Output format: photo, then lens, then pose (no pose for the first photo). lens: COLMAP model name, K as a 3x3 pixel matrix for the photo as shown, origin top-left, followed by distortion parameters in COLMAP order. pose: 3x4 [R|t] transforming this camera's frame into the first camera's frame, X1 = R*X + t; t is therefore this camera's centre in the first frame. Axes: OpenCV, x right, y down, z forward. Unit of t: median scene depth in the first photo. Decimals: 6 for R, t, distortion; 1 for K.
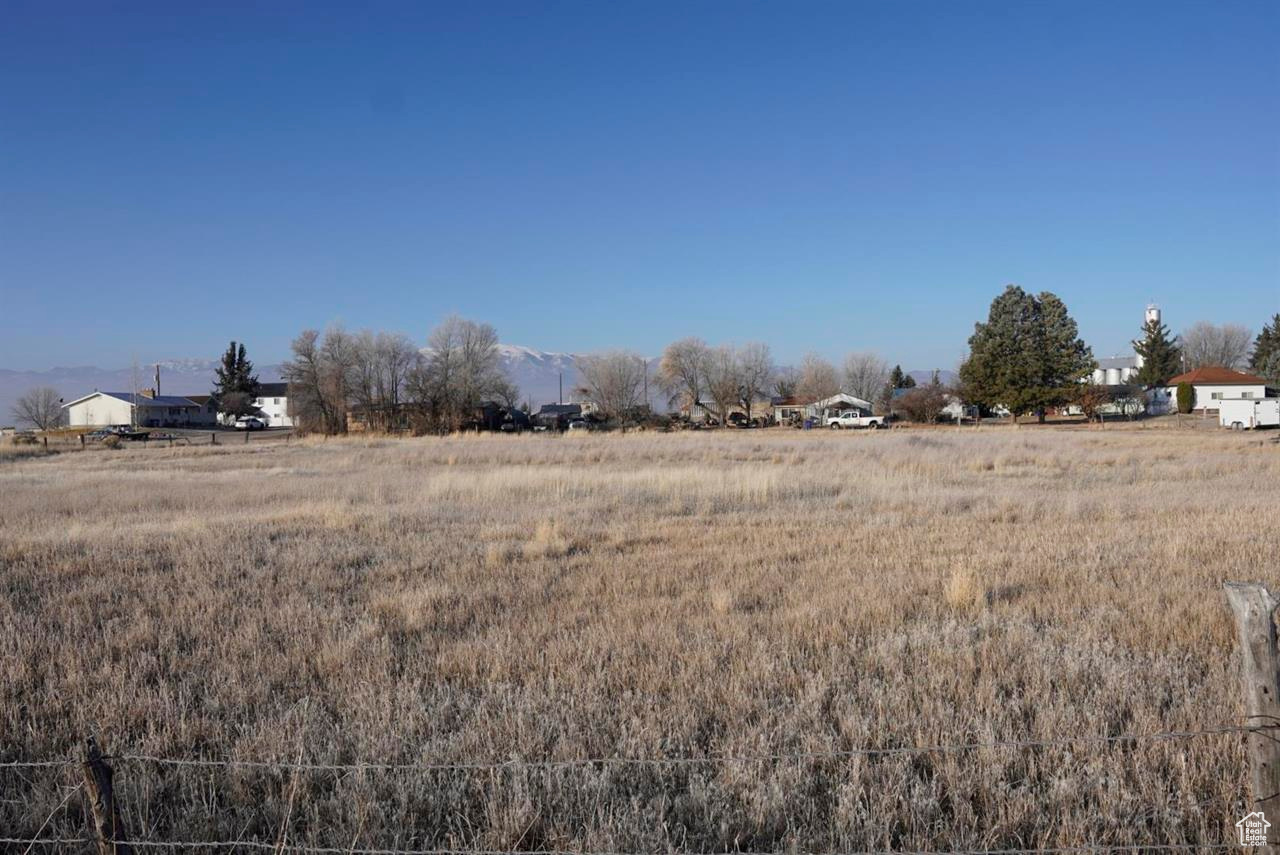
lens RADIAL K [[903.6, 0, 642.4], [0, 903.6, 428.4], [0, 0, 1]] dist [-0.111530, 0.081124]
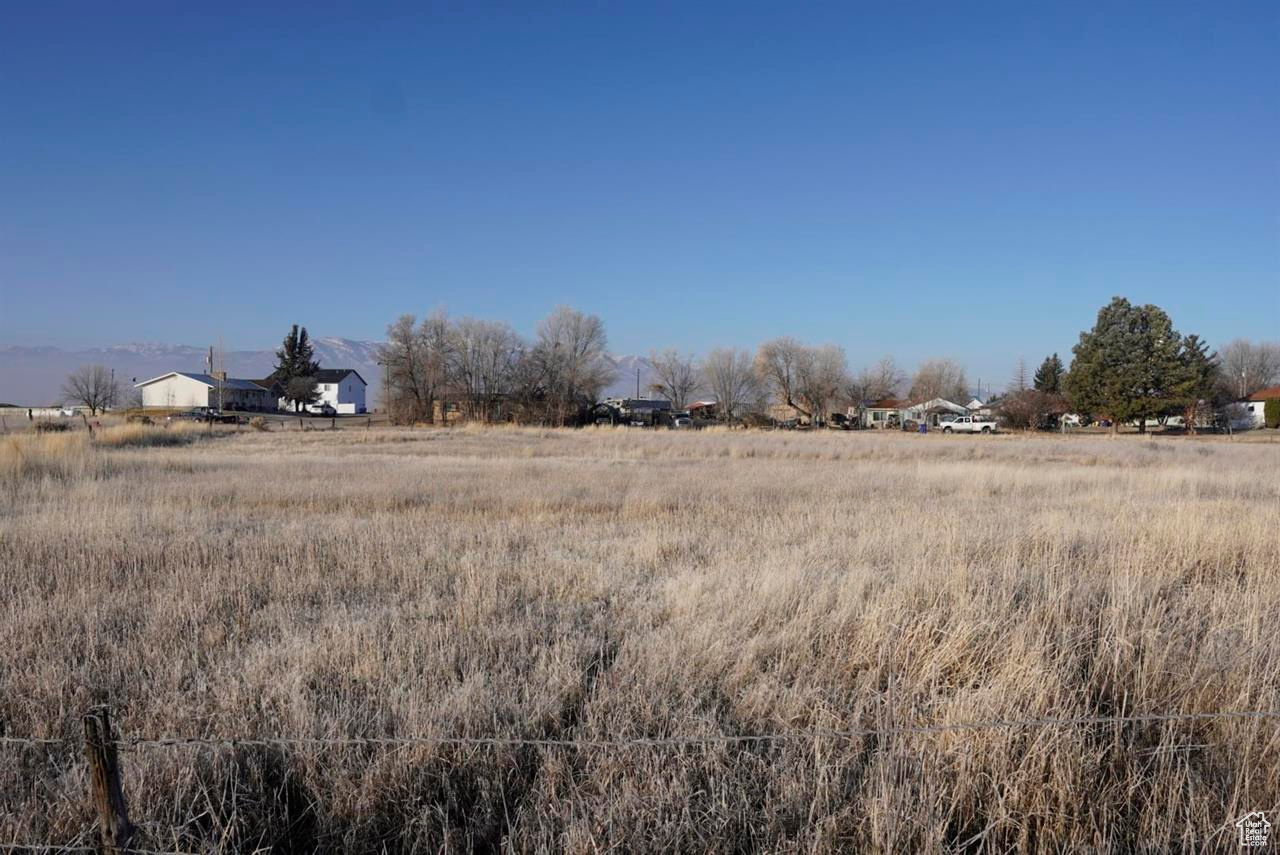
lens RADIAL K [[903.6, 0, 642.4], [0, 903.6, 428.4], [0, 0, 1]] dist [-0.111530, 0.081124]
pose [[0.998867, 0.030226, 0.036749, -0.151907], [-0.030263, 0.999542, 0.000470, 0.004799], [-0.036718, -0.001582, 0.999324, 0.013448]]
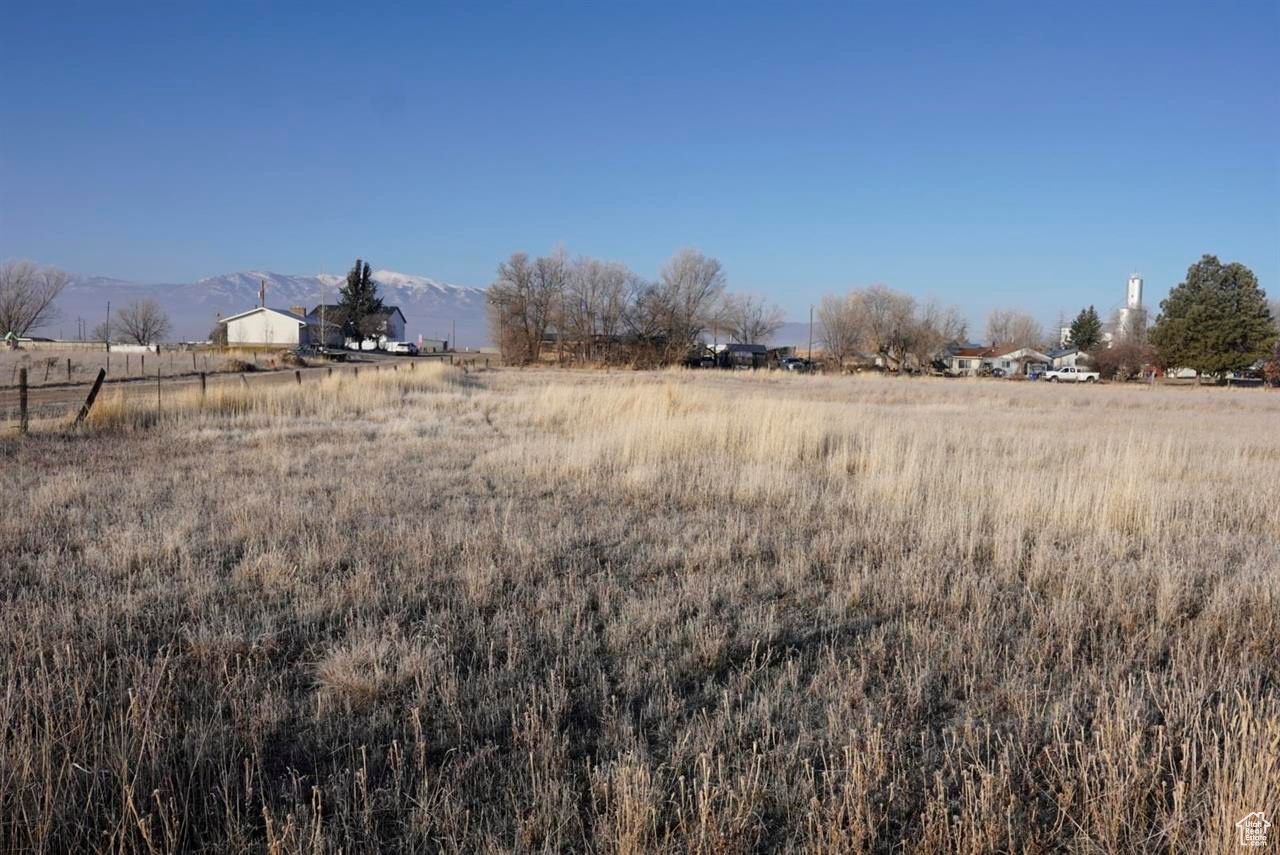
lens RADIAL K [[903.6, 0, 642.4], [0, 903.6, 428.4], [0, 0, 1]] dist [-0.111530, 0.081124]
pose [[0.992746, 0.037171, 0.114341, -0.352147], [-0.044604, 0.997007, 0.063153, 0.009818], [-0.111651, -0.067795, 0.991432, 0.022241]]
